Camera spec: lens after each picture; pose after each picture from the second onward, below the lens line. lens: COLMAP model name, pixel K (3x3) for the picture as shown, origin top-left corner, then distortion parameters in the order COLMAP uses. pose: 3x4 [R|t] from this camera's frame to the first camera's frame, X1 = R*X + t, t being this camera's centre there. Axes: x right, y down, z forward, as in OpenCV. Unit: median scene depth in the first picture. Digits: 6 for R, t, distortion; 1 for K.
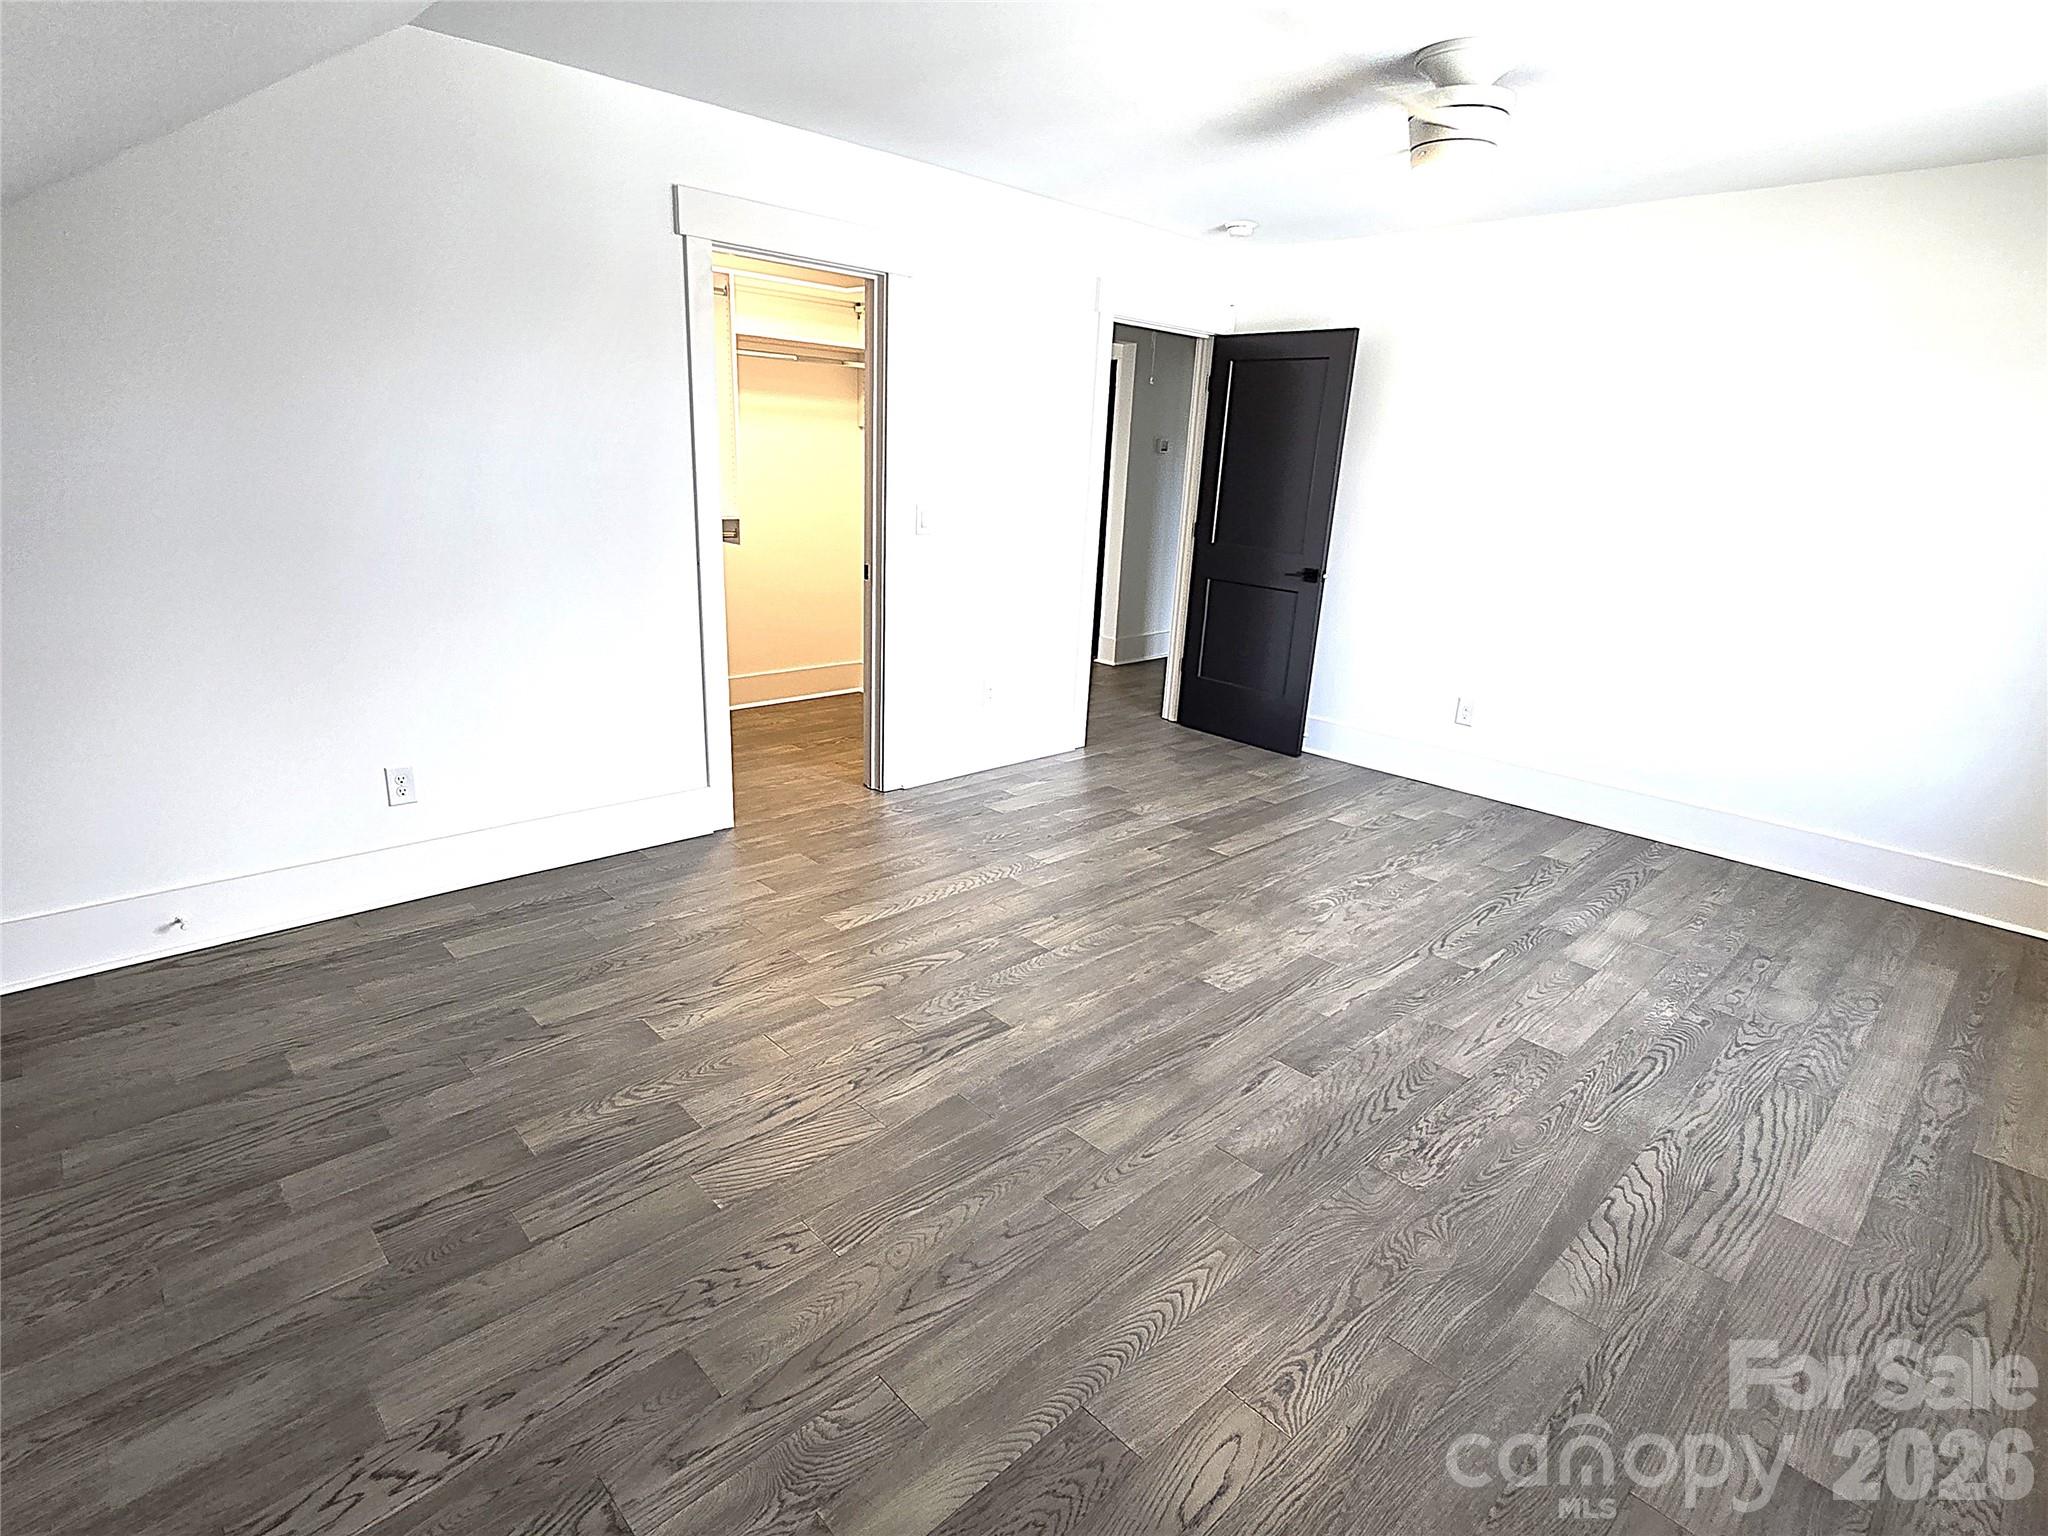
lens RADIAL K [[1033.5, 0, 1021.9], [0, 1033.5, 770.6], [0, 0, 1]] dist [-0.007738, -0.000587]
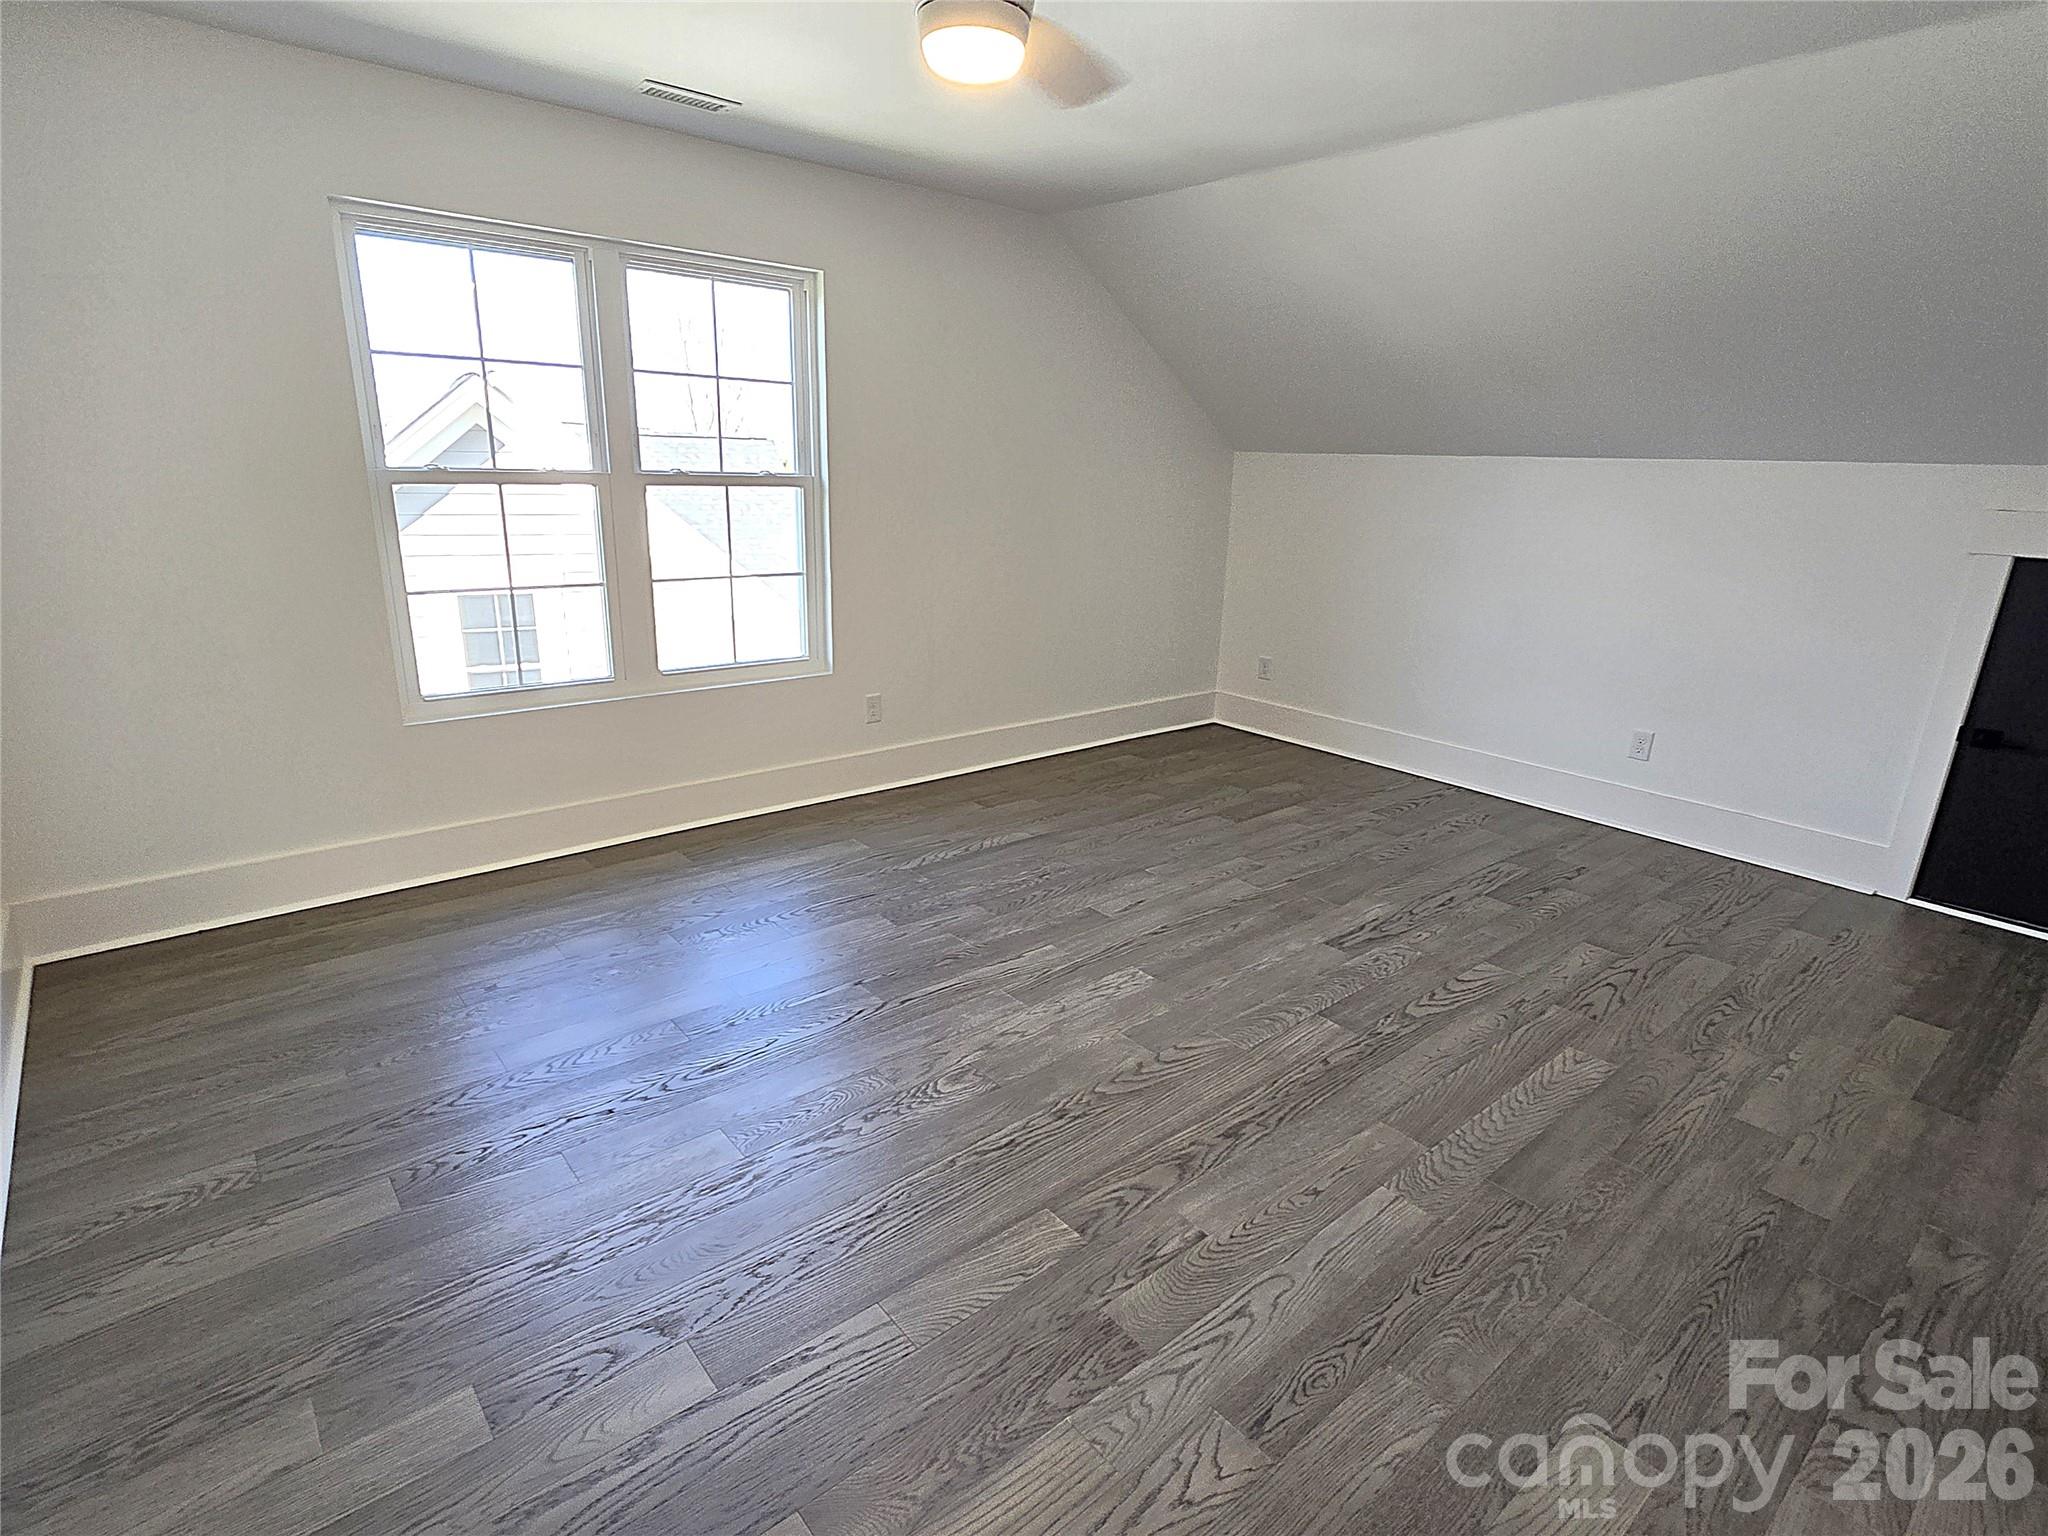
lens RADIAL K [[1033.5, 0, 1008.6], [0, 1033.5, 777.5], [0, 0, 1]] dist [-0.007738, -0.000587]
pose [[-0.994737, -0.088914, 0.050923, 0.293811], [-0.045318, 0.827509, 0.559621, -0.541324], [-0.091897, 0.554368, -0.827183, 1.805613]]
